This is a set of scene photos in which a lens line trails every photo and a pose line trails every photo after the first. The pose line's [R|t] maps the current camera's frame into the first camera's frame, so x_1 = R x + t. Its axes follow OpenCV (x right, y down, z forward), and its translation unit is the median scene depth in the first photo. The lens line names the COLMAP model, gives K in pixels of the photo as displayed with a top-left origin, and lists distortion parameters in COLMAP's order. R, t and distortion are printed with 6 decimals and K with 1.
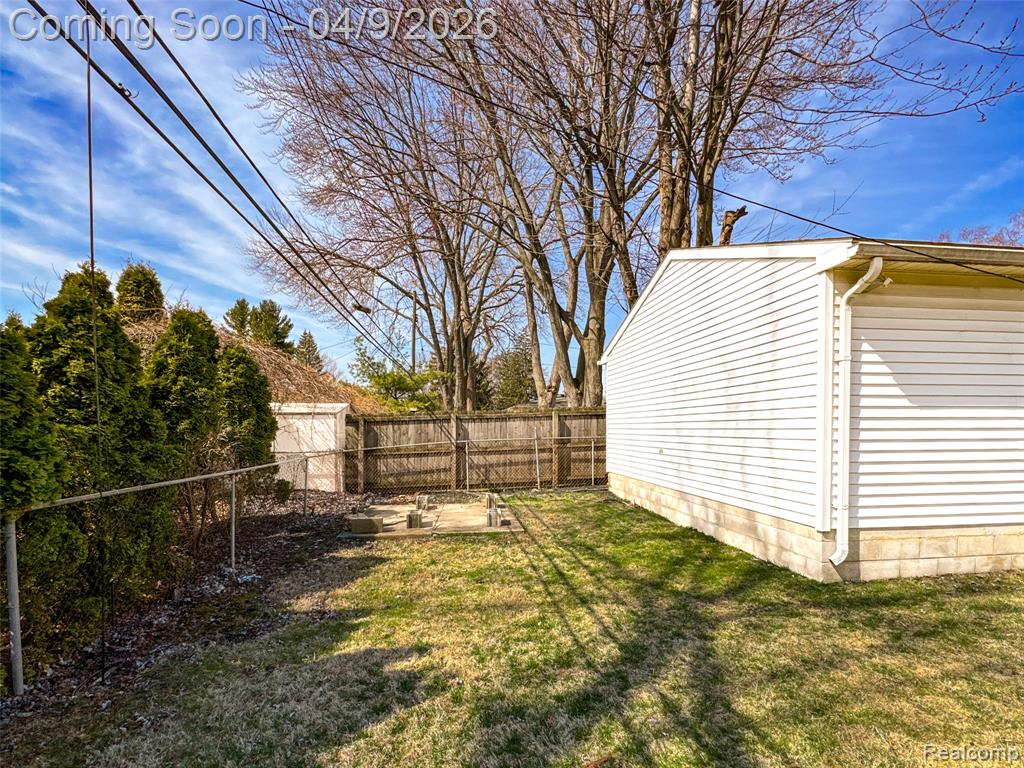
lens RADIAL K [[485.4, 0, 511.4], [0, 485.4, 442.7], [0, 0, 1]] dist [0.000909, -0.004832]
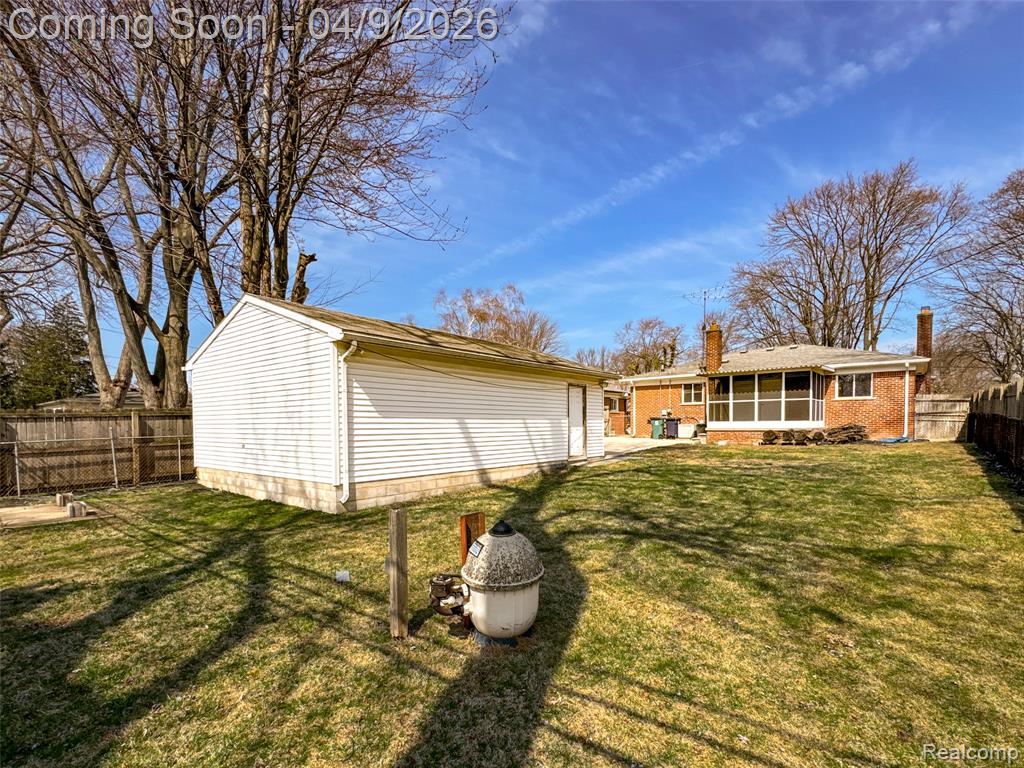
lens RADIAL K [[485.4, 0, 511.4], [0, 485.4, 442.7], [0, 0, 1]] dist [0.000909, -0.004832]
pose [[0.715483, -0.025855, 0.698151, -0.070506], [0.022685, 0.999648, 0.013772, 0.006313], [-0.698262, 0.005984, 0.715818, -0.362023]]
